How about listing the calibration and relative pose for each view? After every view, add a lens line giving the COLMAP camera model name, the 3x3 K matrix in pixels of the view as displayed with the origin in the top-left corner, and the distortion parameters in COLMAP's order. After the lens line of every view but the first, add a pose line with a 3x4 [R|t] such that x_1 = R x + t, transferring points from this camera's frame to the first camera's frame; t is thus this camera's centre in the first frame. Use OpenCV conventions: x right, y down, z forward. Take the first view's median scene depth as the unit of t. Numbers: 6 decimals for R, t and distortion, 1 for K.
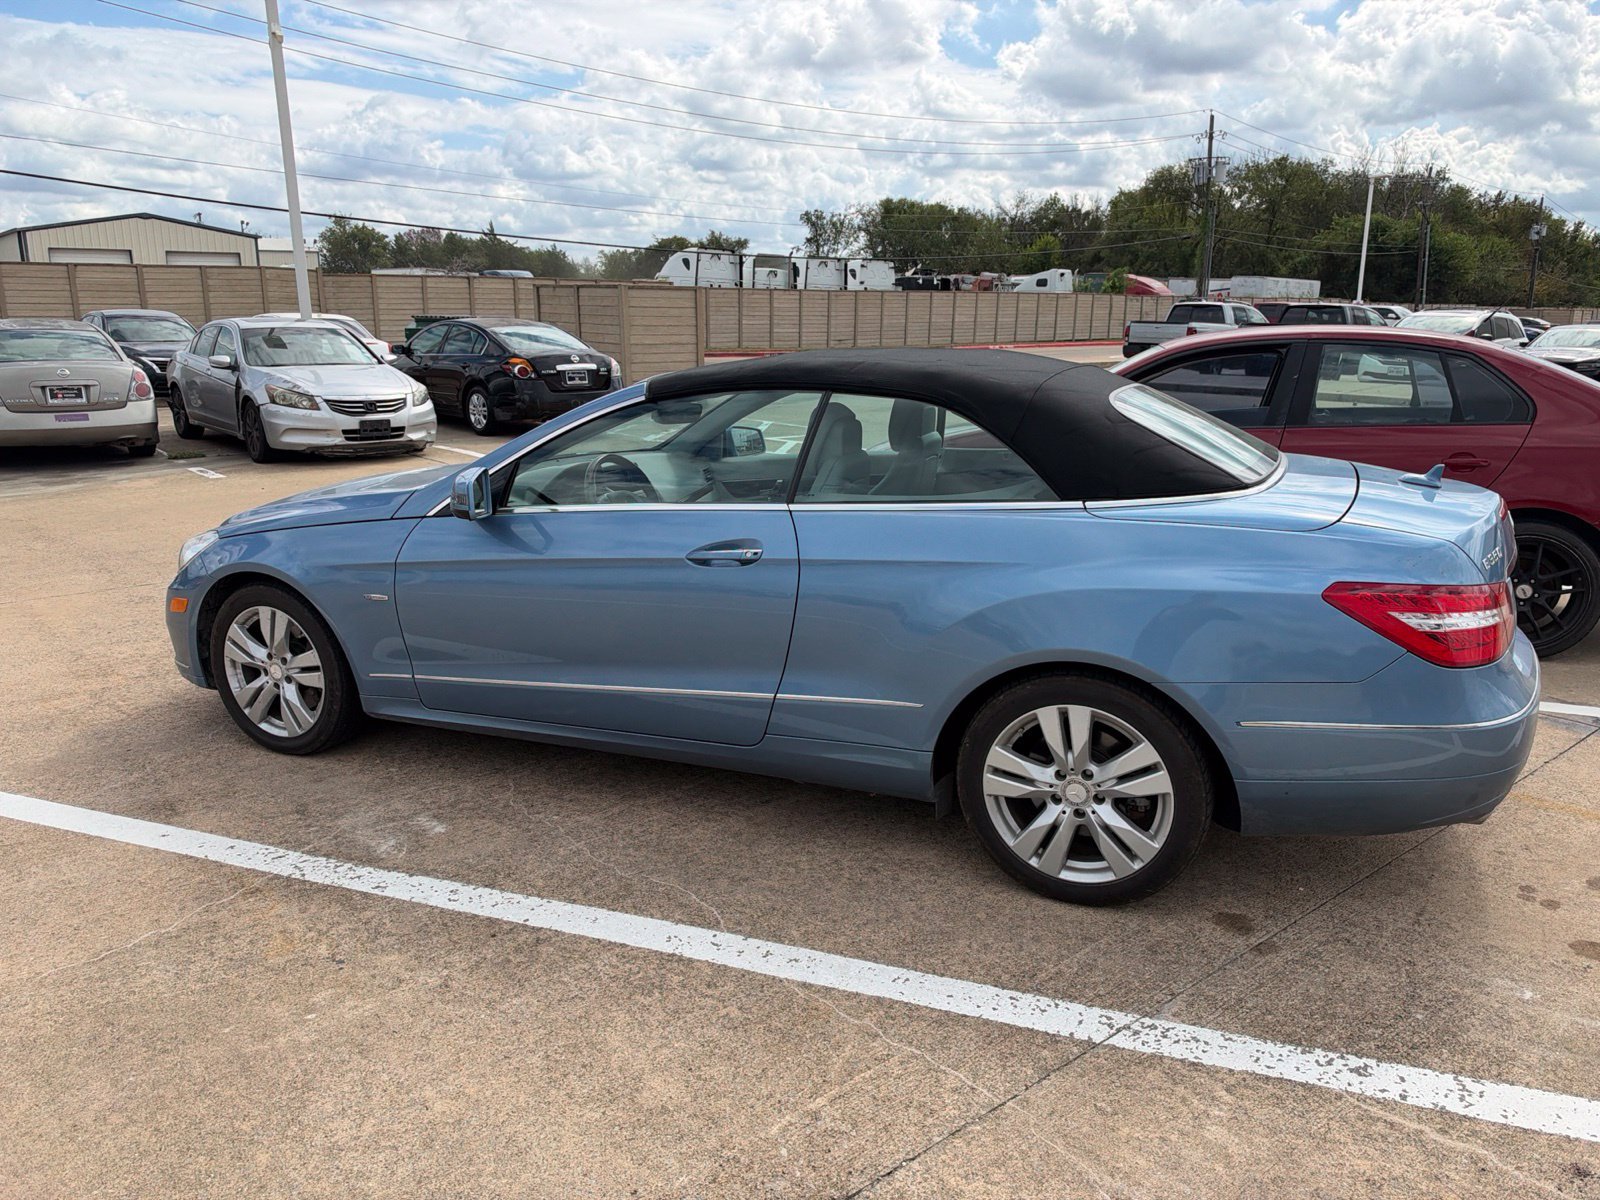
lens RADIAL K [[1169.6, 0, 784.6], [0, 1169.6, 625.5], [0, 0, 1]] dist [-0.008909, -0.009528]
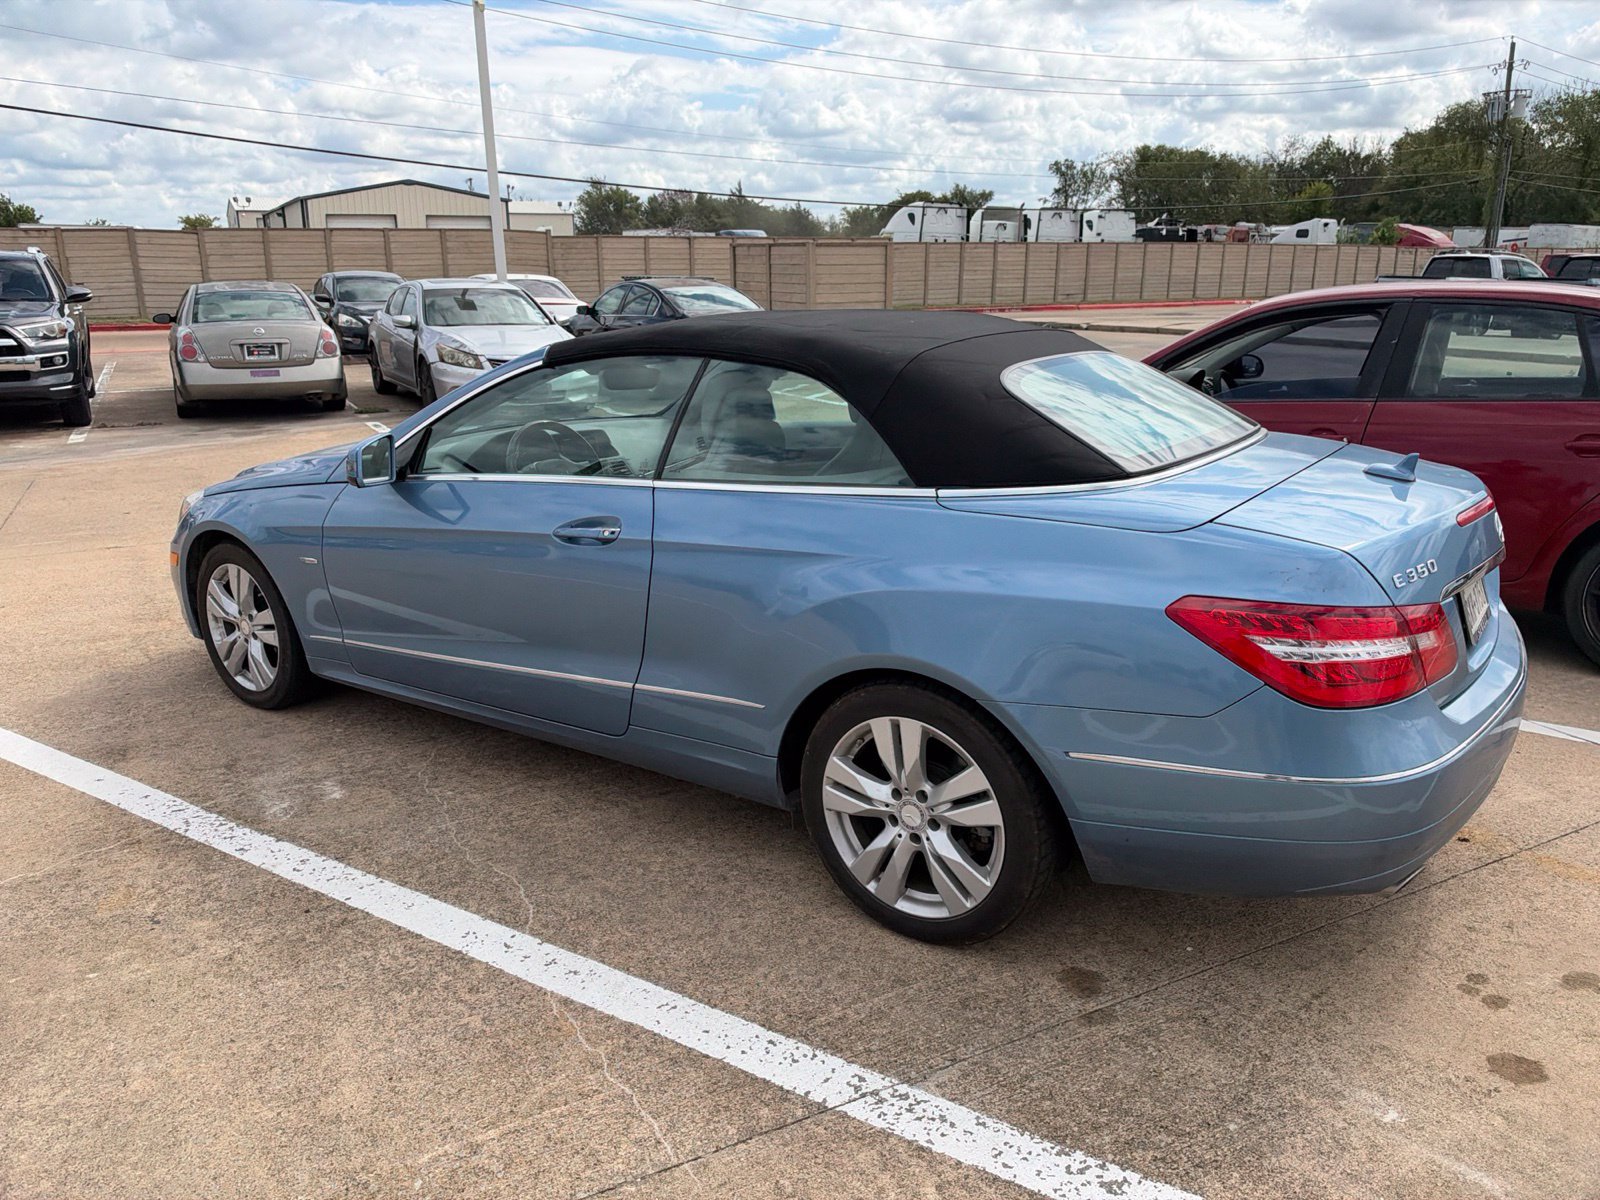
lens RADIAL K [[1170.5, 0, 781.1], [0, 1170.5, 619.2], [0, 0, 1]] dist [-0.008863, -0.009461]
pose [[0.978619, 0.049654, -0.199598, 0.035458], [-0.043838, 0.998478, 0.033458, -0.003538], [0.200955, -0.023993, 0.979307, 0.012423]]
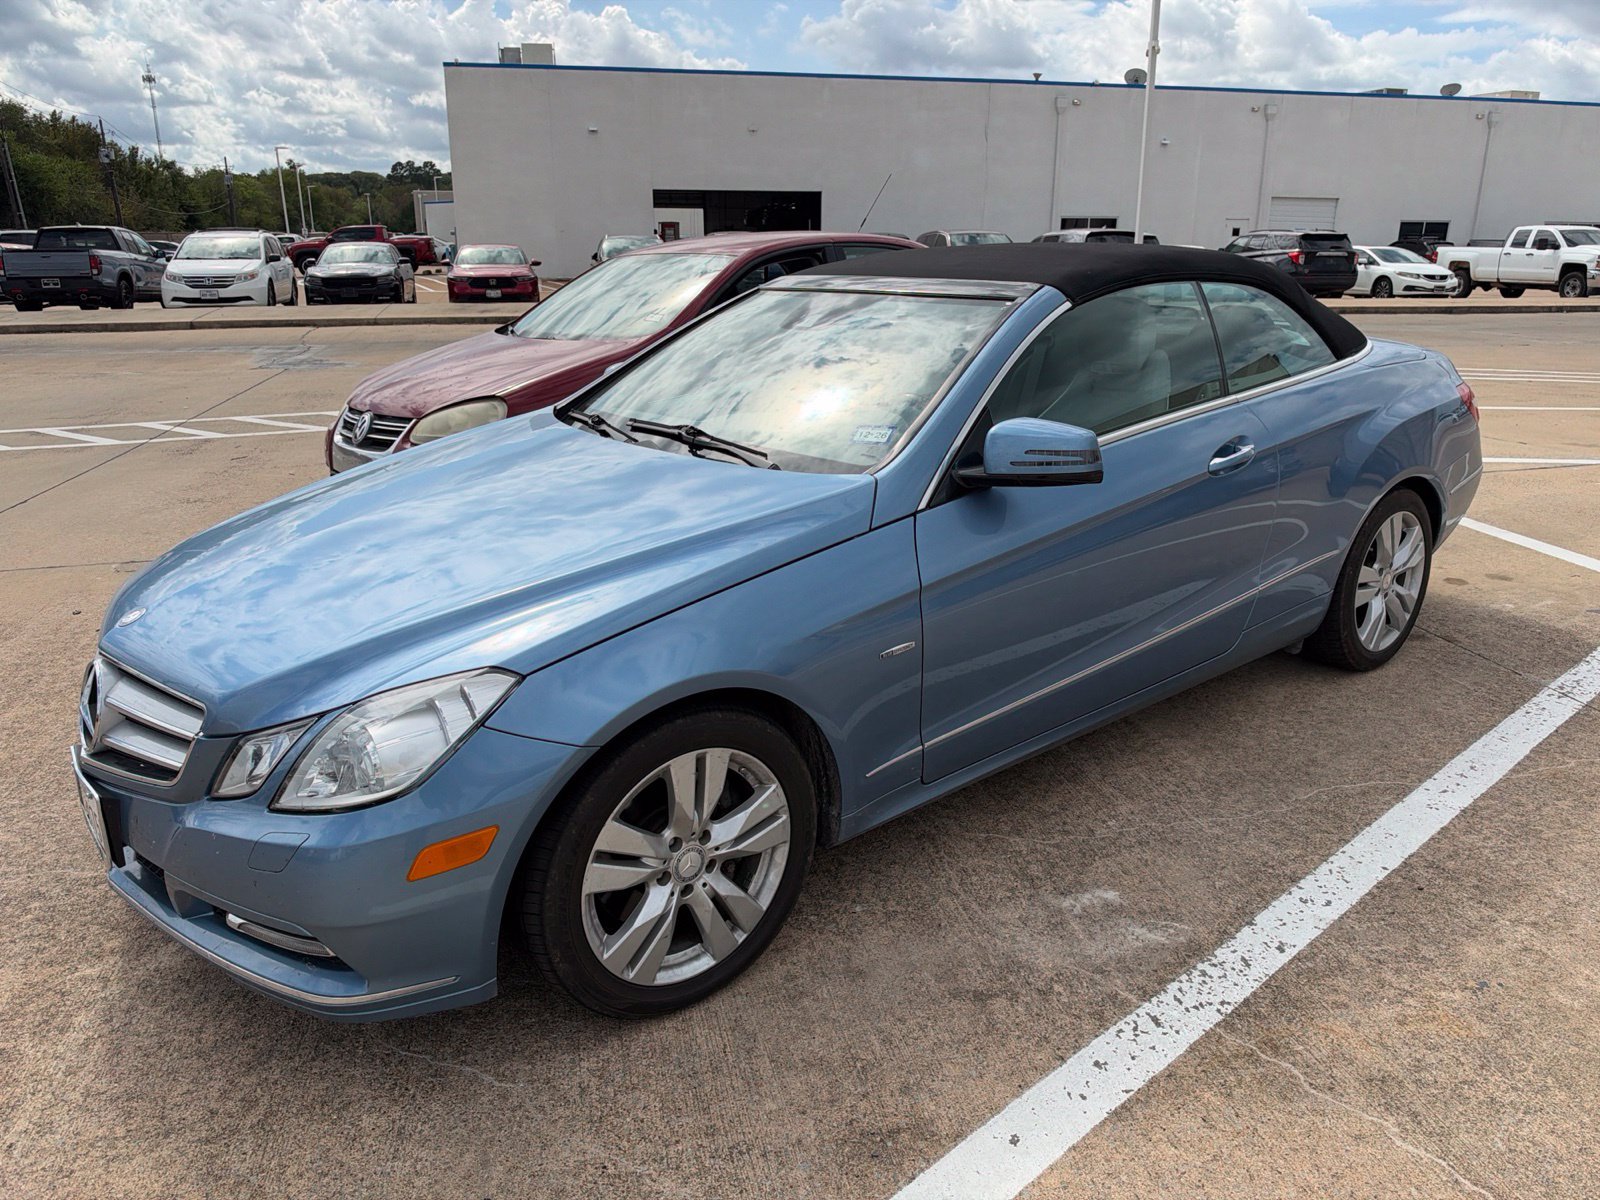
lens RADIAL K [[1169.6, 0, 809.7], [0, 1169.6, 605.5], [0, 0, 1]] dist [-0.008909, -0.009528]
pose [[0.447536, -0.276475, 0.850455, -0.127179], [0.239959, 0.953259, 0.183622, -0.024788], [-0.861470, 0.121897, 0.492960, 0.100496]]
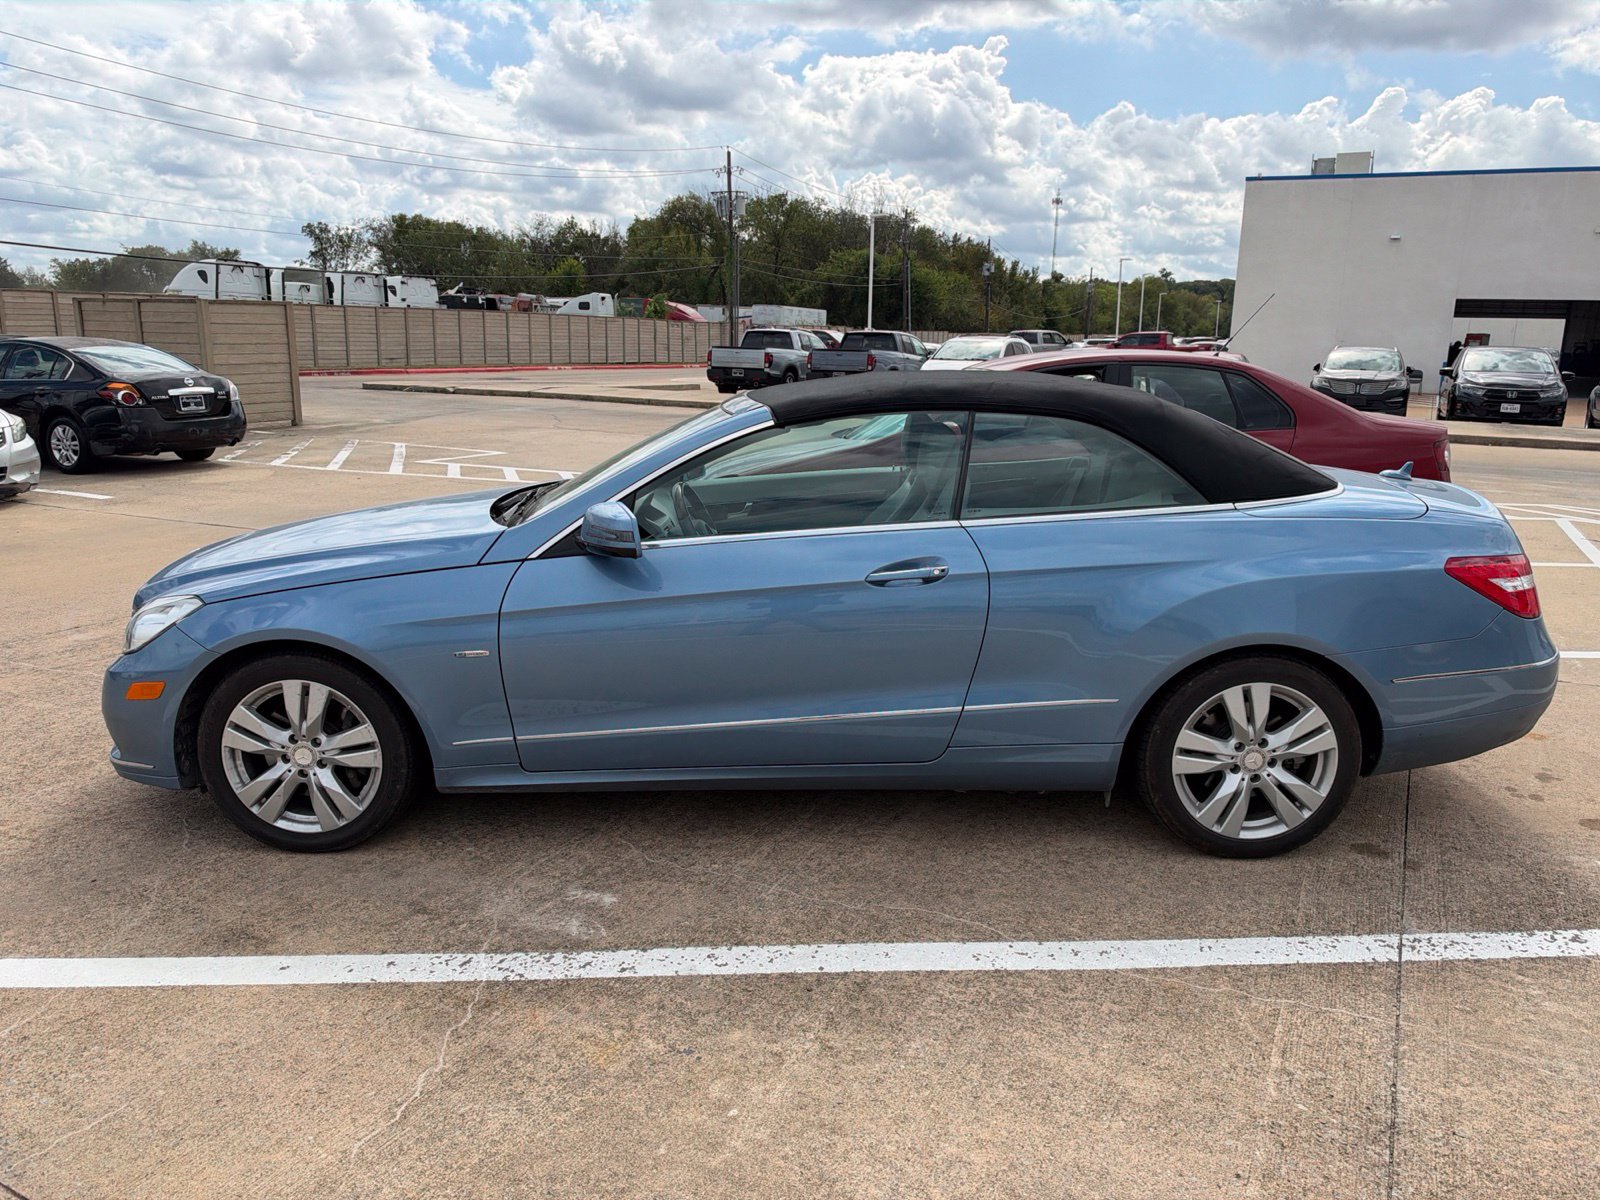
lens RADIAL K [[1169.6, 0, 791.6], [0, 1169.6, 620.1], [0, 0, 1]] dist [-0.008909, -0.009528]
pose [[0.918039, -0.085416, 0.387180, -0.064911], [0.093782, 0.995589, -0.002728, -0.003443], [-0.385239, 0.038815, 0.922000, 0.013095]]
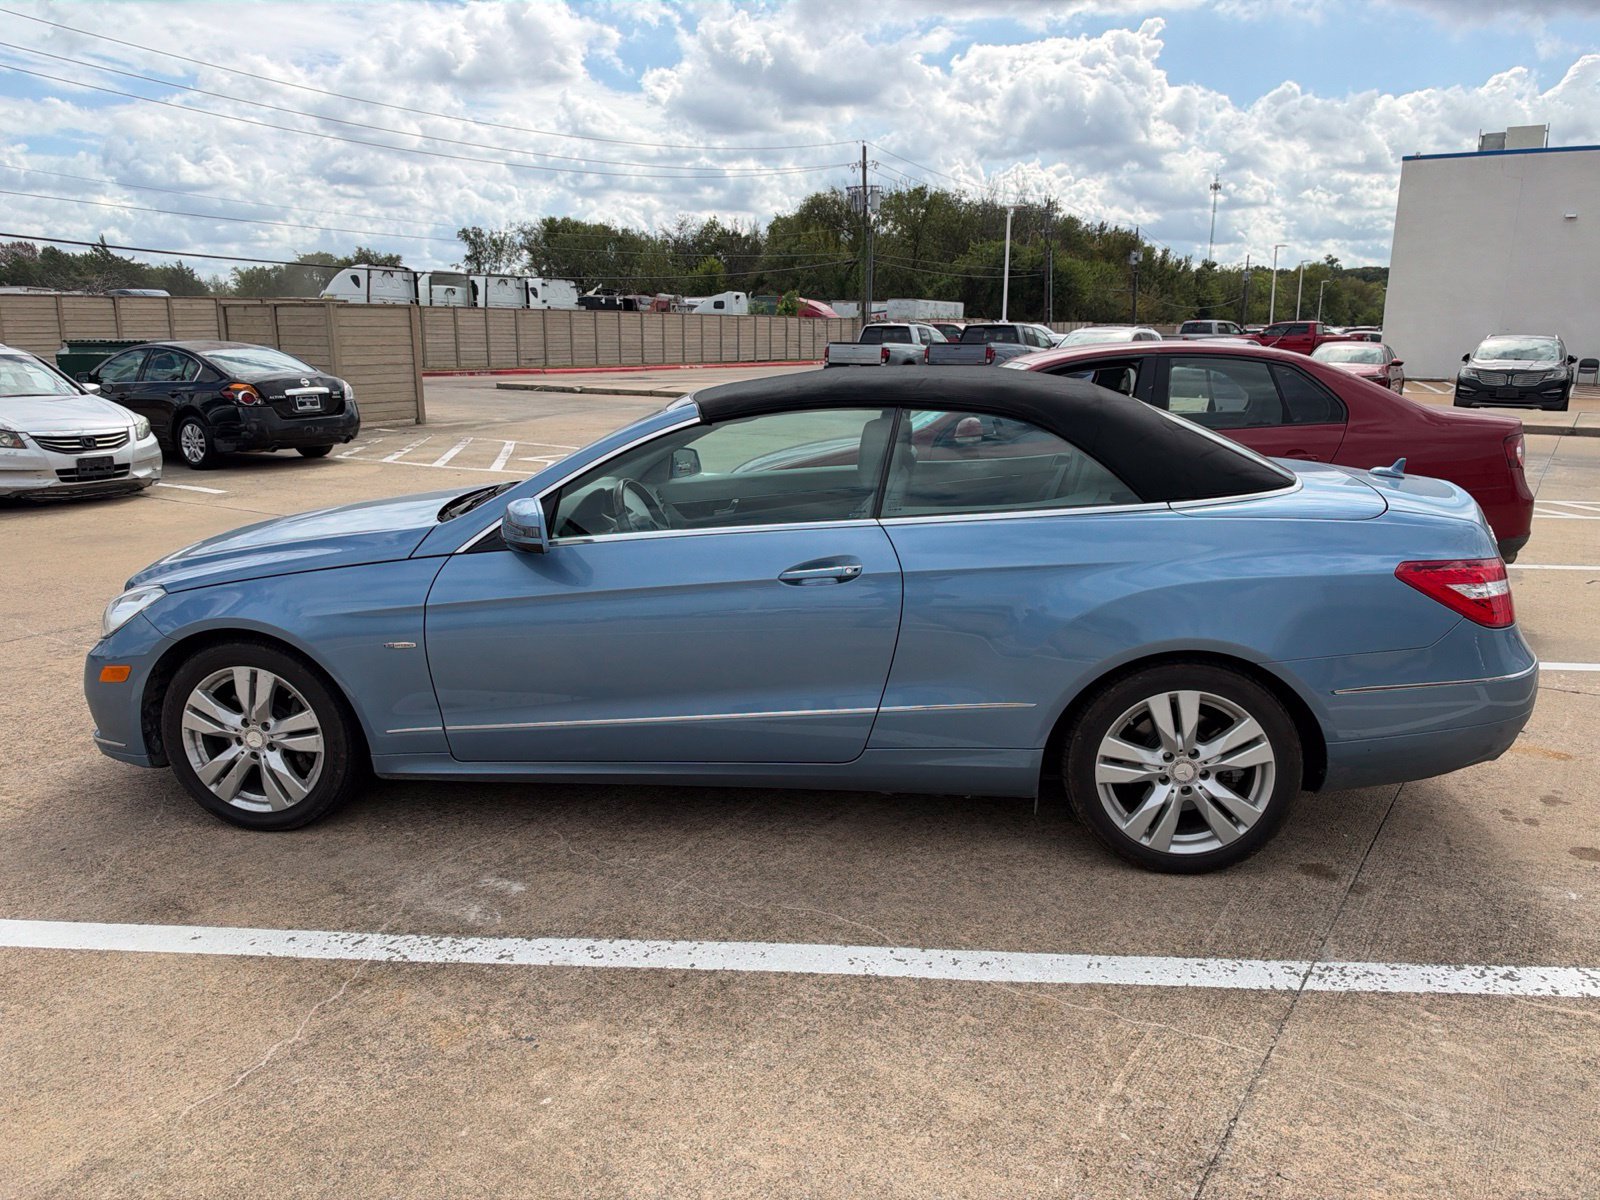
lens RADIAL K [[1169.6, 0, 790.7], [0, 1169.6, 627.0], [0, 0, 1]] dist [-0.008909, -0.009528]
pose [[0.959319, -0.073218, 0.272665, -0.042400], [0.077241, 0.997004, -0.004036, -0.001550], [-0.271553, 0.024932, 0.962101, 0.005673]]
